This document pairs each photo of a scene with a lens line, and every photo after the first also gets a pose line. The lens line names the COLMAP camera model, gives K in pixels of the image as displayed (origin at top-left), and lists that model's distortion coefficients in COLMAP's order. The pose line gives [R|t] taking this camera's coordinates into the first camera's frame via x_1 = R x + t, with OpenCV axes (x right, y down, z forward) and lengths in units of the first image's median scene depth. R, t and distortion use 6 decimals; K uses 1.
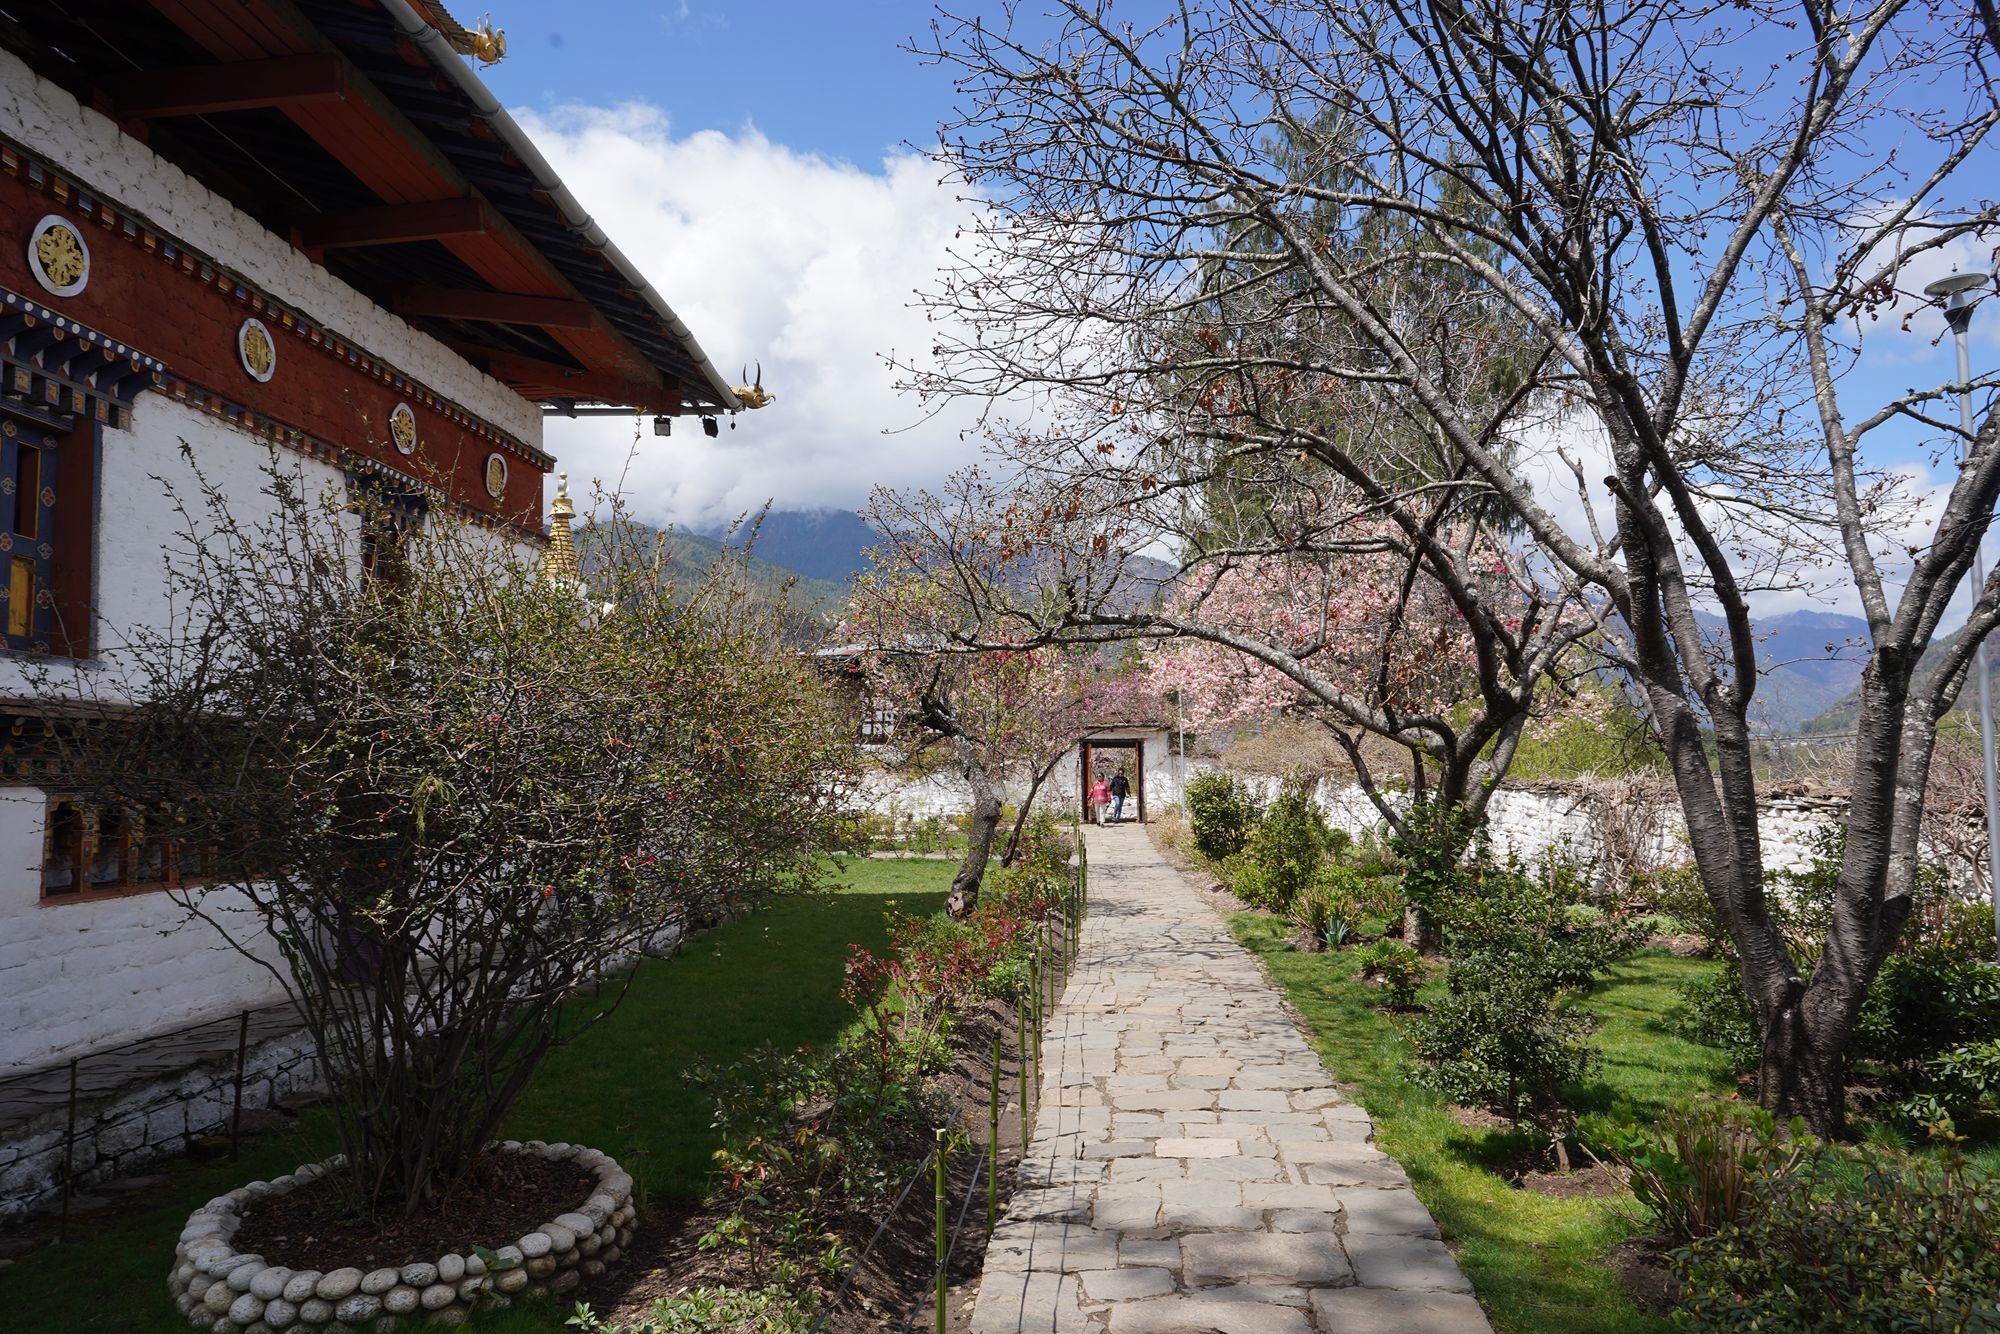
lens RADIAL K [[1345.9, 0, 996.6], [0, 1345.9, 666.4], [0, 0, 1]] dist [-0.022357, 0.032070]
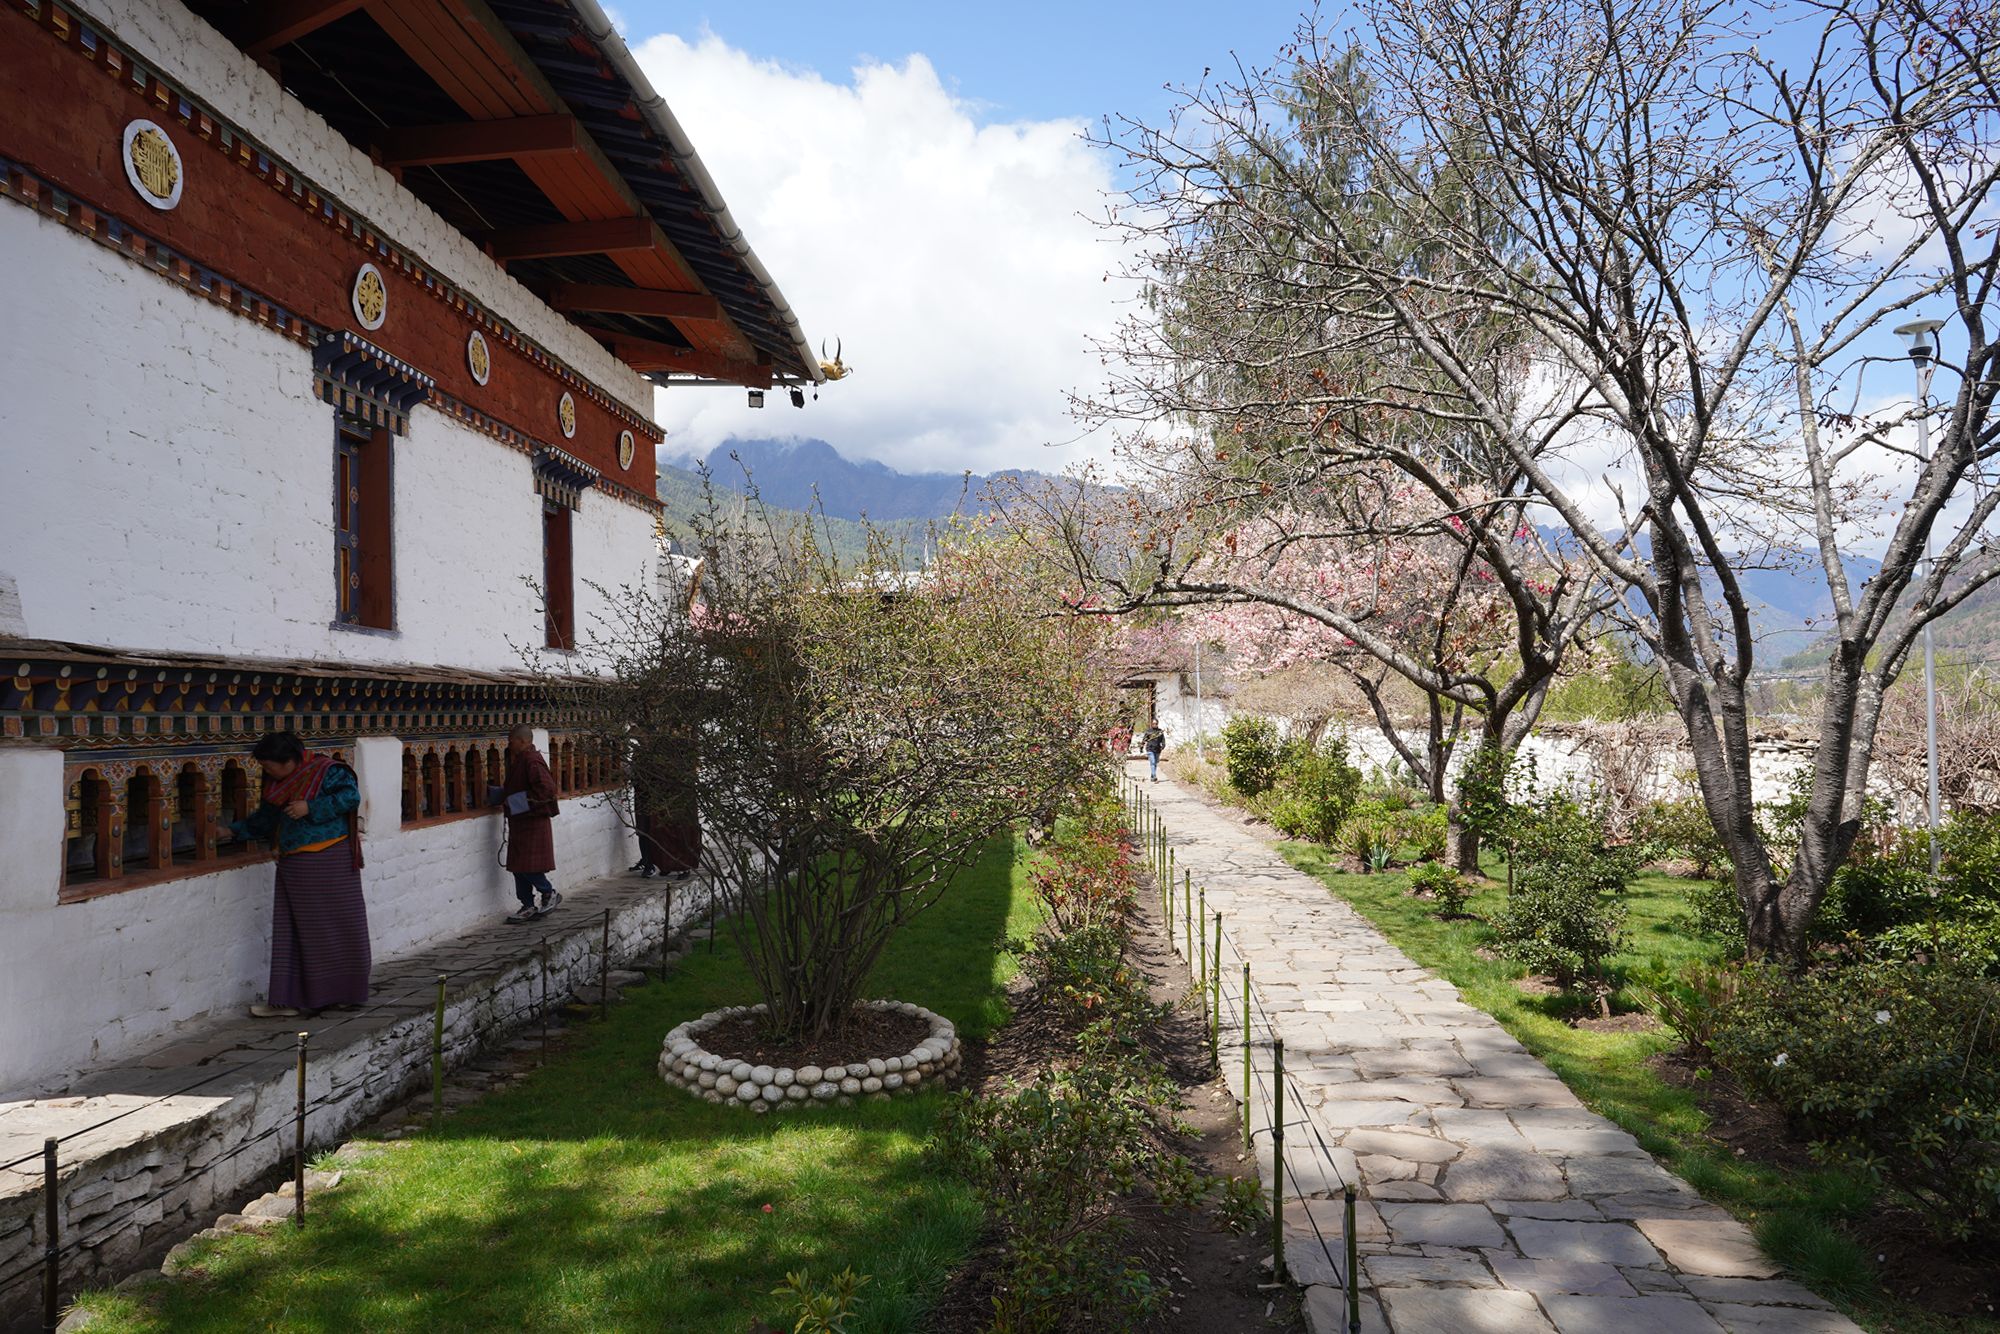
lens RADIAL K [[1362.5, 0, 1005.7], [0, 1362.5, 664.9], [0, 0, 1]] dist [-0.020083, 0.026443]
pose [[0.999784, 0.001917, 0.020690, -0.164337], [-0.002878, 0.998912, 0.046547, -0.036743], [-0.020578, -0.046596, 0.998702, -0.269246]]
